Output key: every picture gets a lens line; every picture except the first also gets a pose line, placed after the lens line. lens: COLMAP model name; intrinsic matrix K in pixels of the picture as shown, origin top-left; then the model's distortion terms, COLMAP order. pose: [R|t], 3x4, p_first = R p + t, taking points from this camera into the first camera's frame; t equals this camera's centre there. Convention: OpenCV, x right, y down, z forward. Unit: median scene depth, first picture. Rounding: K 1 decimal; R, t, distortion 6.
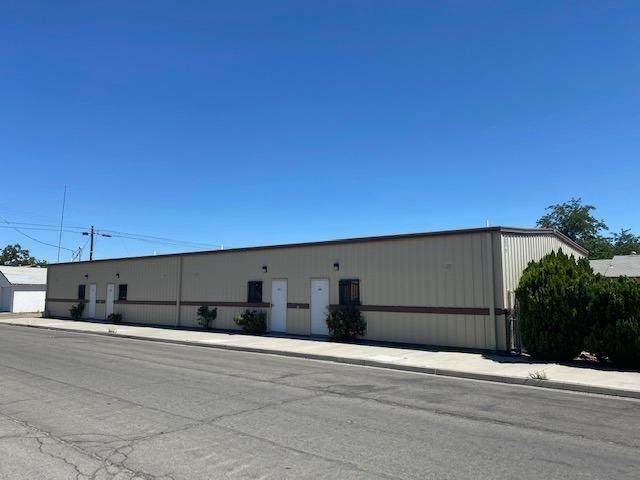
lens RADIAL K [[480.4, 0, 319.2], [0, 480.4, 236.6], [0, 0, 1]] dist [0.012823, -0.013303]
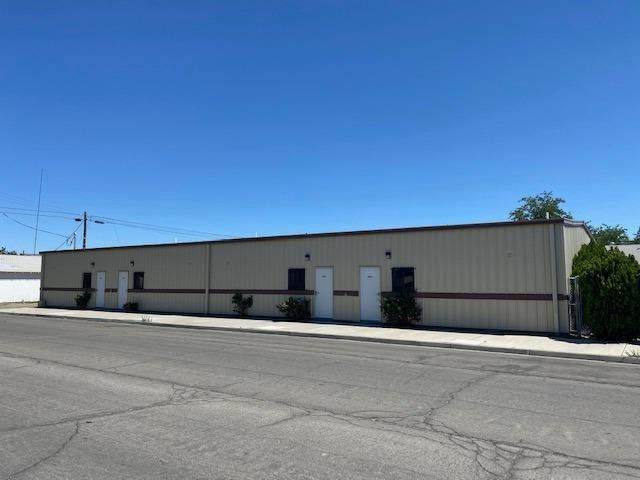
lens RADIAL K [[480.4, 0, 319.2], [0, 480.4, 236.6], [0, 0, 1]] dist [0.012823, -0.013303]
pose [[0.994460, 0.007625, 0.104843, -0.198182], [-0.010119, 0.999678, 0.023274, 0.000437], [-0.104631, -0.024206, 0.994216, -0.009539]]
